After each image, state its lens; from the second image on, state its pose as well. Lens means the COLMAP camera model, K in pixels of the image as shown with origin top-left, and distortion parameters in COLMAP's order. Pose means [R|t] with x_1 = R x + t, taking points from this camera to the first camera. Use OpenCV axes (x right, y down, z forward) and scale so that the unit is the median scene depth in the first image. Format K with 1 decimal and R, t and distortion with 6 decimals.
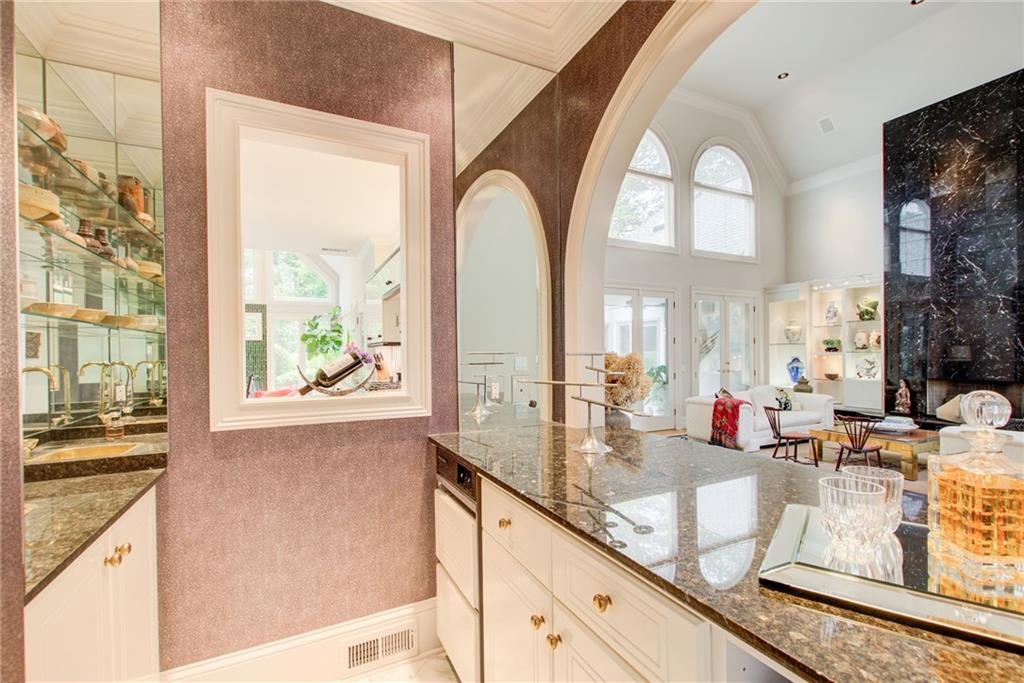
lens RADIAL K [[452.0, 0, 527.6], [0, 452.0, 362.5], [0, 0, 1]] dist [0.031776, -0.009165]
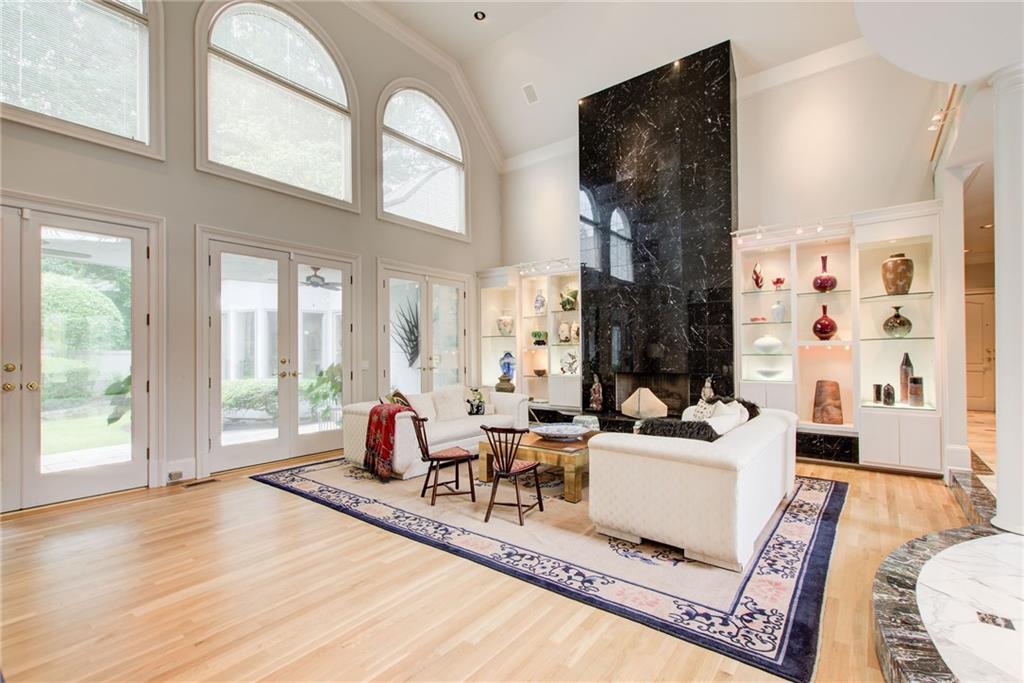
lens RADIAL K [[452.0, 0, 527.6], [0, 452.0, 362.5], [0, 0, 1]] dist [0.031776, -0.009165]
pose [[0.903042, -0.008802, 0.429462, 0.277230], [0.011813, 0.999921, -0.004345, 0.015454], [-0.429389, 0.008997, 0.903075, 0.217265]]
